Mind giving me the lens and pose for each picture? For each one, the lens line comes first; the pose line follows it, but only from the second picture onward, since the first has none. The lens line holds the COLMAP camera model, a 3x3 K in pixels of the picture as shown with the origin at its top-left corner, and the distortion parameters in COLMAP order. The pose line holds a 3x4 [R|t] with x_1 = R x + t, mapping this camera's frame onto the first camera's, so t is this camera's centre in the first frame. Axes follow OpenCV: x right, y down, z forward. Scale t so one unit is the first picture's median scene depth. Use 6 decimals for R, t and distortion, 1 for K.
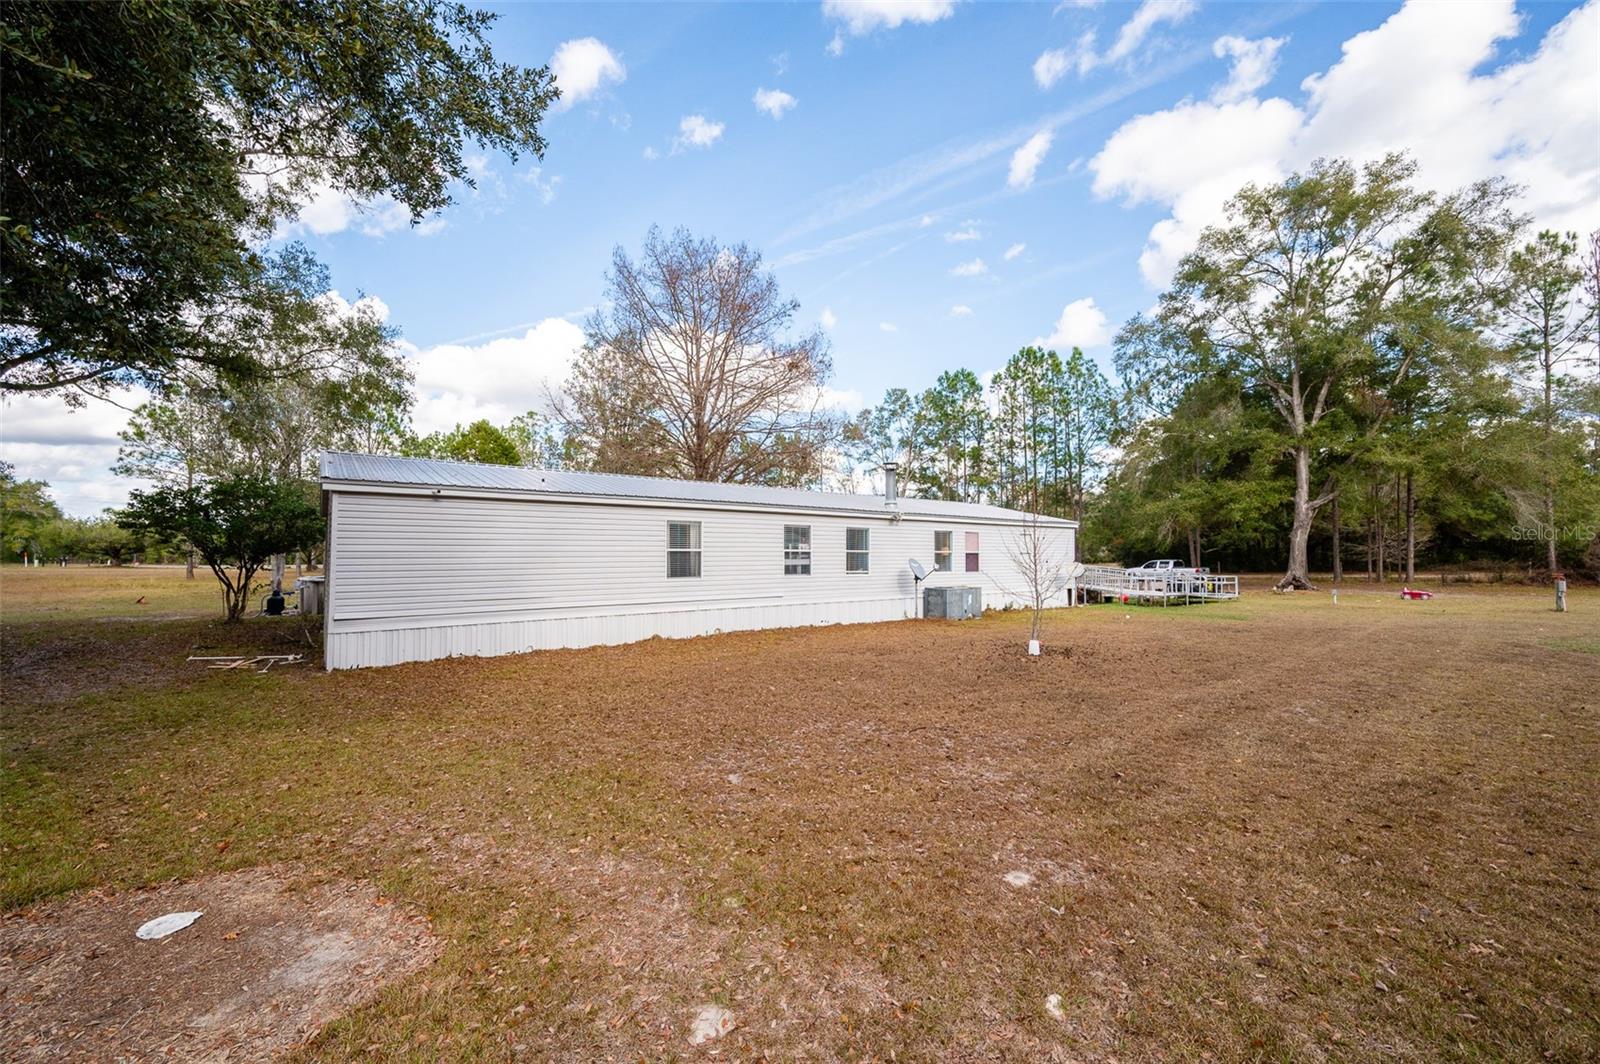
lens RADIAL K [[643.9, 0, 808.5], [0, 643.9, 541.1], [0, 0, 1]] dist [-0.001558, 0.000244]
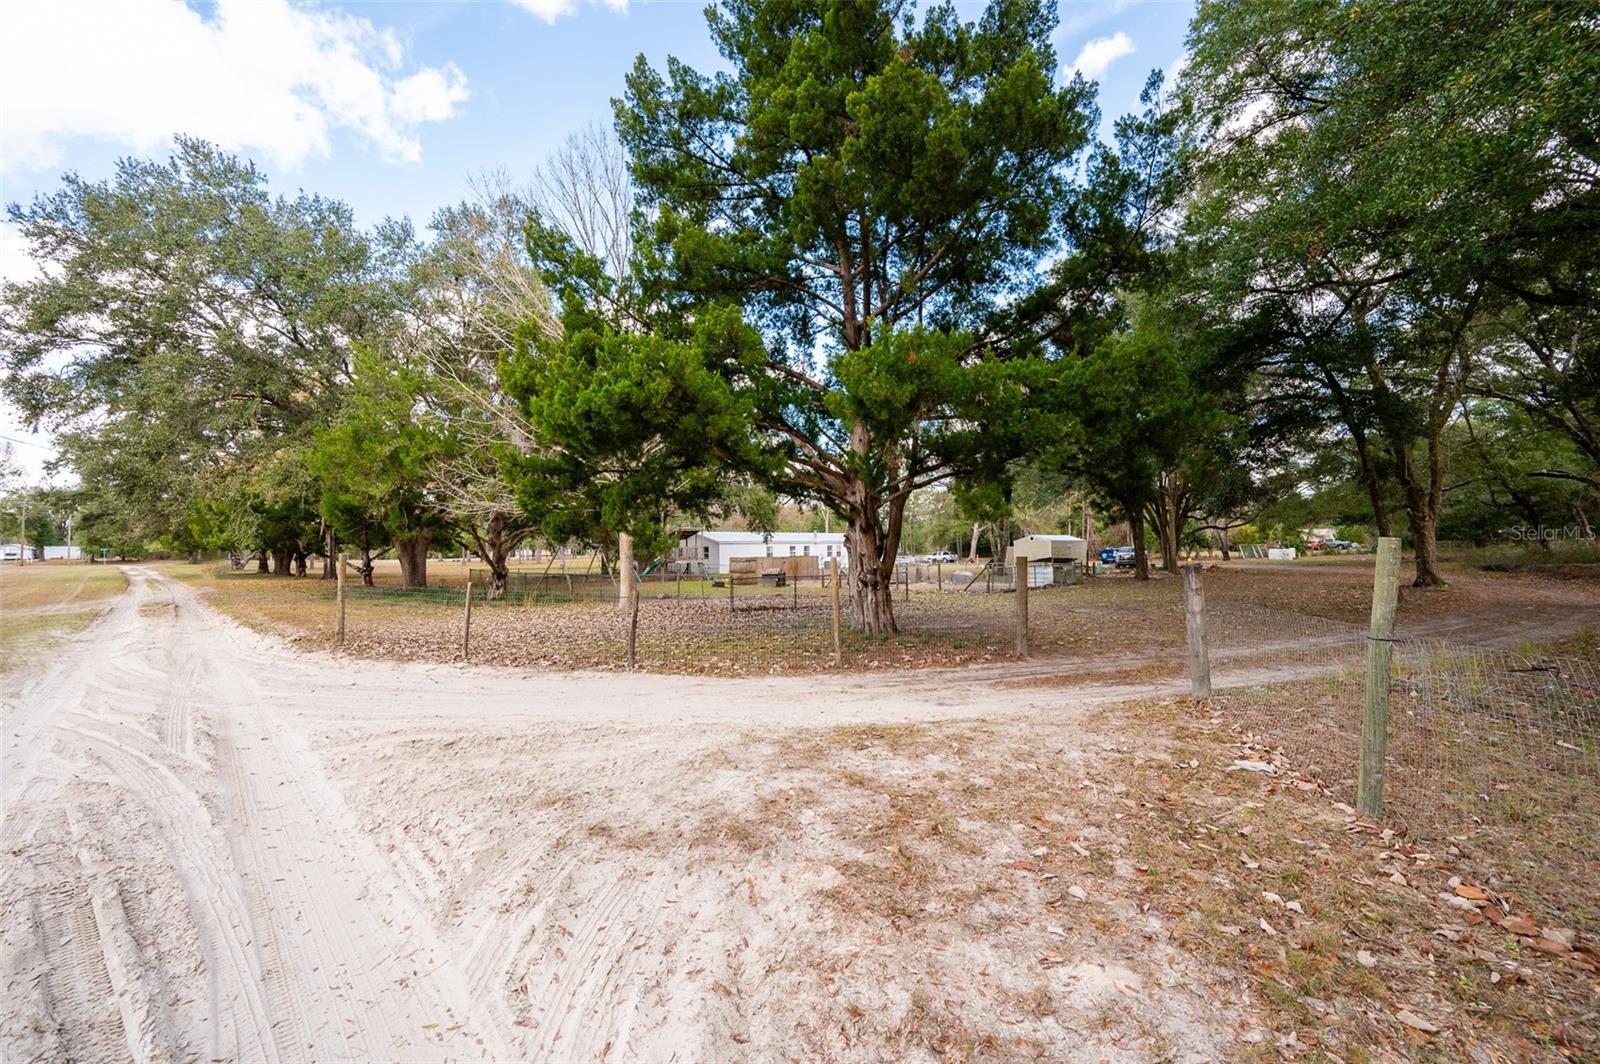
lens RADIAL K [[643.9, 0, 798.2], [0, 643.9, 537.4], [0, 0, 1]] dist [-0.001558, 0.000244]
pose [[0.996613, -0.006780, 0.081960, -0.207227], [0.005977, 0.999932, 0.010043, -0.077658], [-0.082023, -0.009519, 0.996585, -2.043254]]
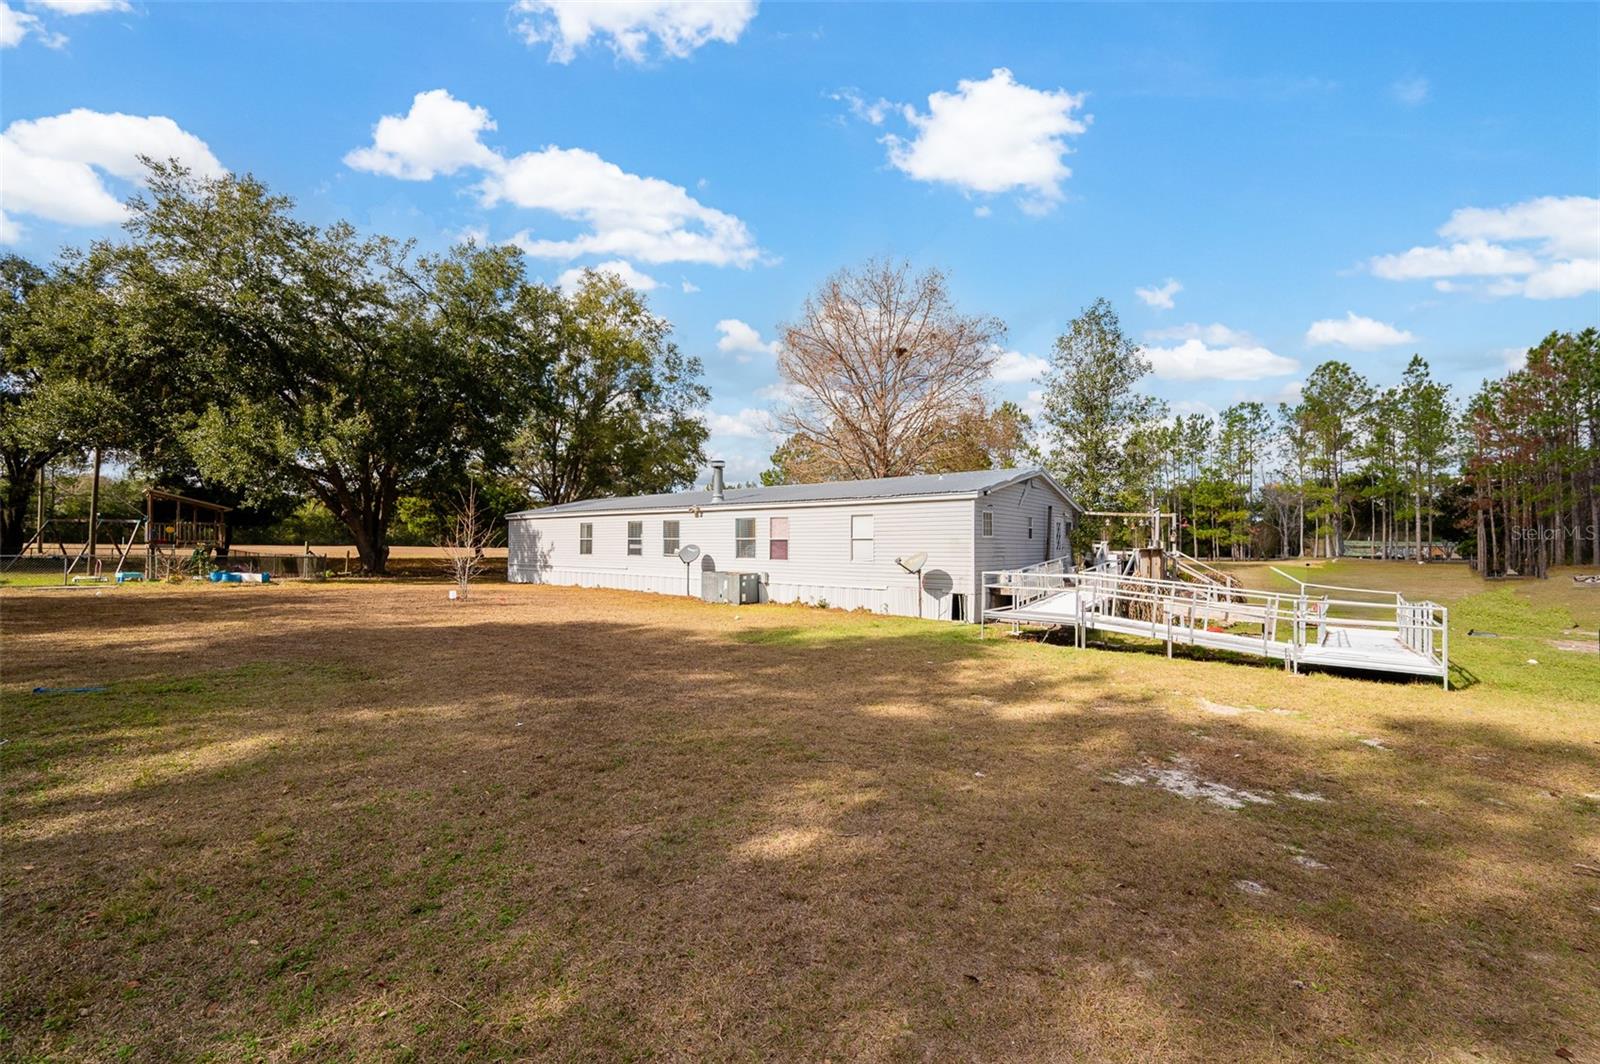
lens RADIAL K [[643.9, 0, 798.8], [0, 643.9, 532.5], [0, 0, 1]] dist [-0.001558, 0.000244]
pose [[0.231821, -0.017319, -0.972604, 0.992218], [0.014659, 0.999790, -0.014309, 0.018185], [0.972648, -0.010941, 0.232026, 0.681484]]
